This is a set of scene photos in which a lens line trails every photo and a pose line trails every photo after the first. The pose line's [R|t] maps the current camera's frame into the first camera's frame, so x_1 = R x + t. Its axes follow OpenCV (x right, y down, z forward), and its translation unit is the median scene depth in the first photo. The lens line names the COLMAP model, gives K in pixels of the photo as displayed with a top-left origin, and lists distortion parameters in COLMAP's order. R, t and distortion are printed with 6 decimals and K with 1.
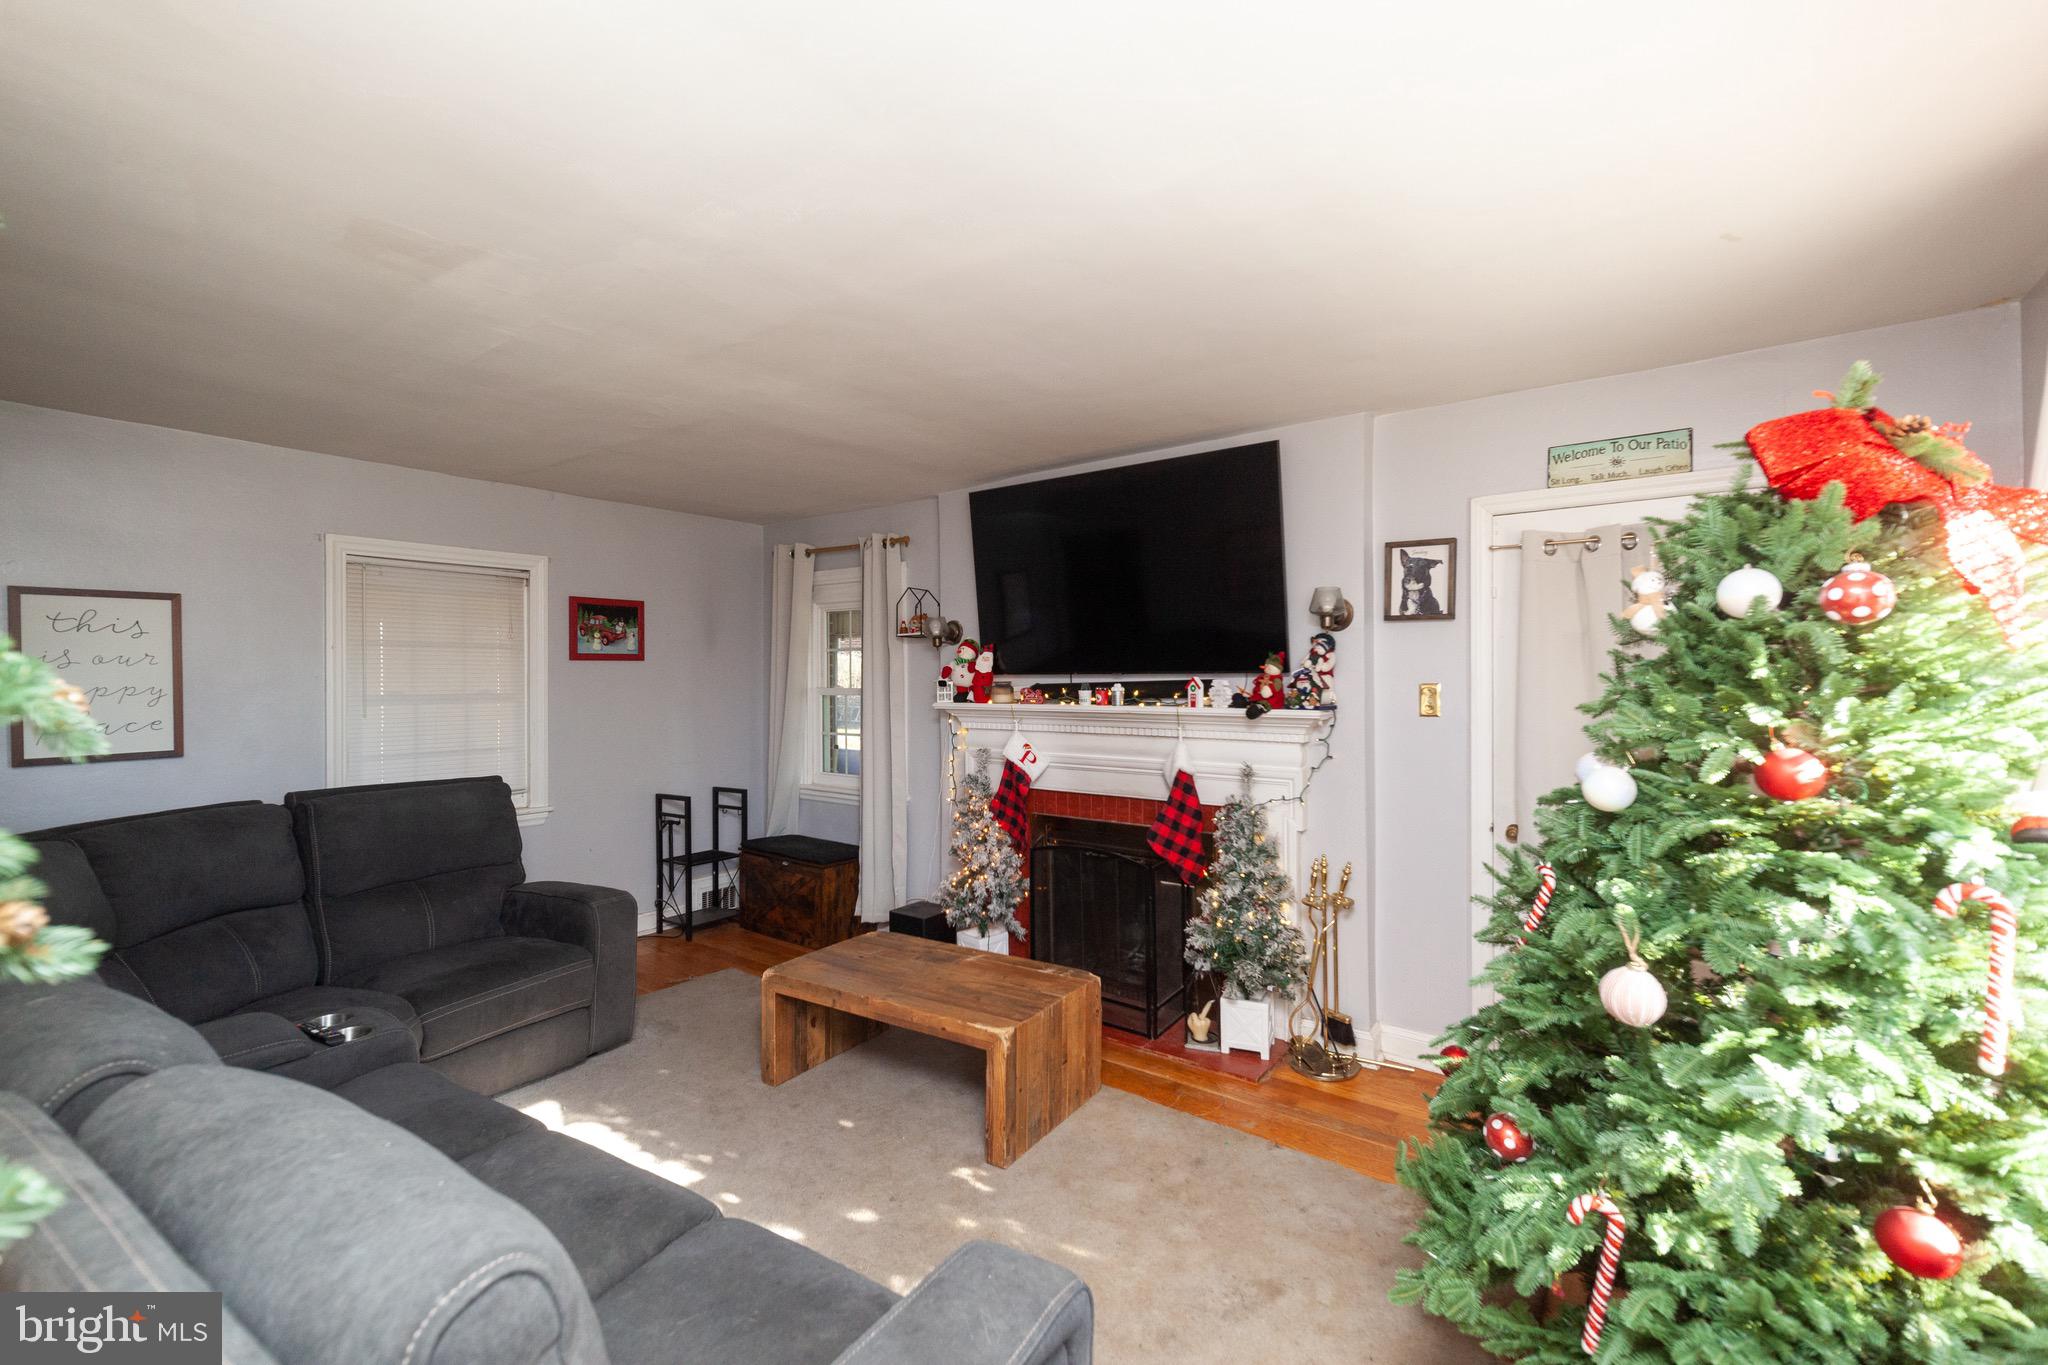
lens RADIAL K [[870.9, 0, 1024.2], [0, 870.9, 683.3], [0, 0, 1]] dist [-0.000771, -0.000080]
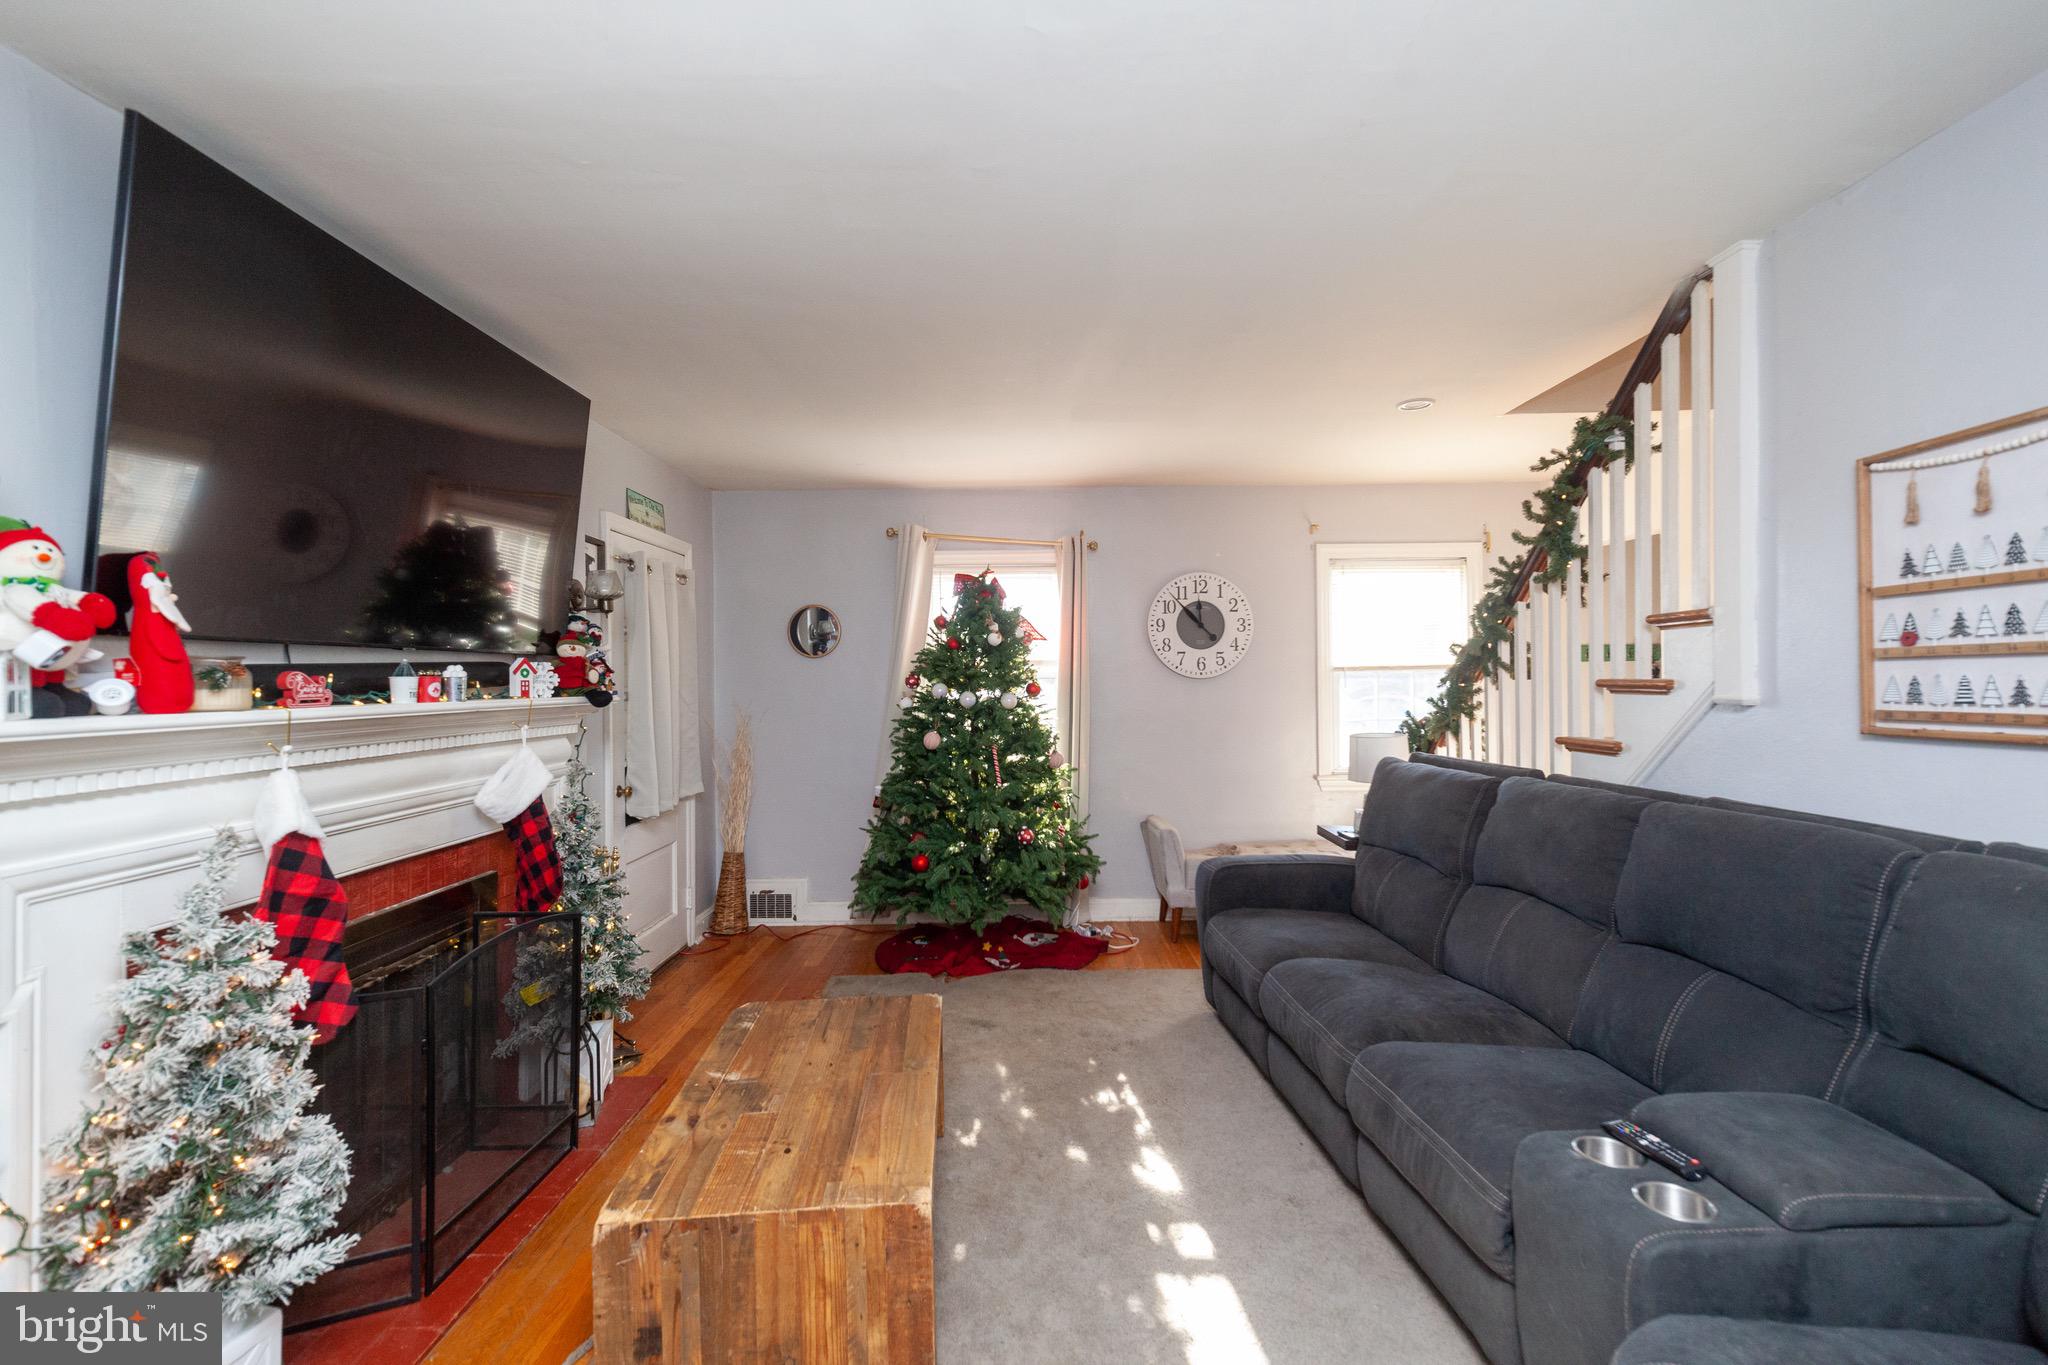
lens RADIAL K [[886.6, 0, 1025.0], [0, 886.6, 678.0], [0, 0, 1]] dist [0.006002, 0.001191]
pose [[-0.607914, 0.012576, 0.793904, -0.564025], [0.023215, 0.999729, 0.001940, 0.015489], [-0.793664, 0.019610, -0.608041, 0.944455]]
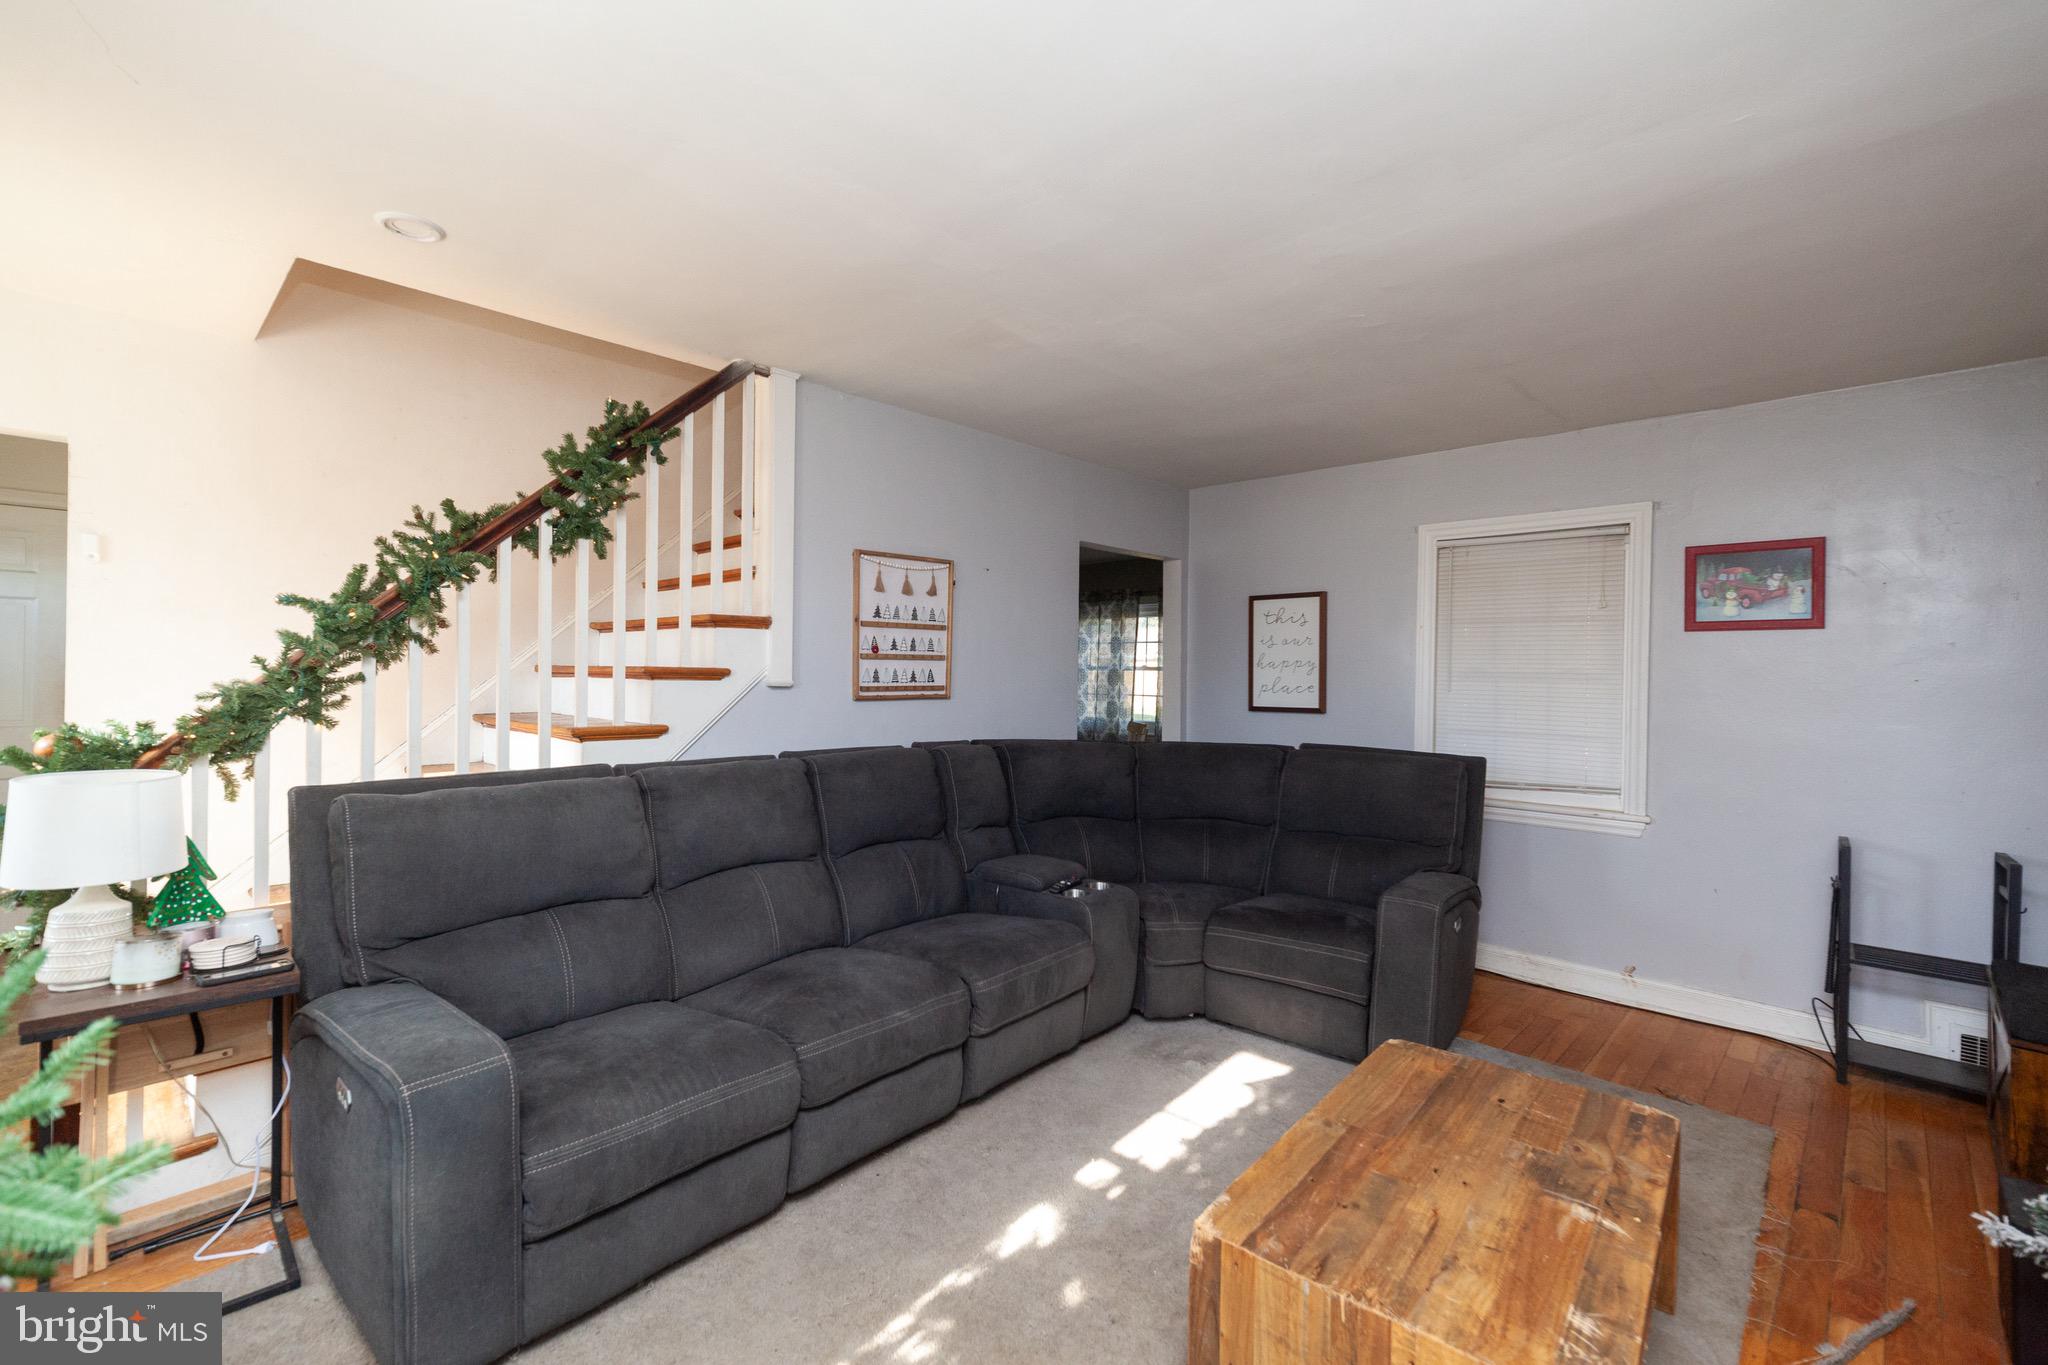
lens RADIAL K [[876.7, 0, 1026.0], [0, 876.7, 679.7], [0, 0, 1]] dist [0.006503, 0.000696]
pose [[-0.111701, 0.009052, -0.993701, 0.341708], [-0.024654, 0.999625, 0.011877, 0.023014], [0.993436, 0.025826, -0.111436, 0.574080]]
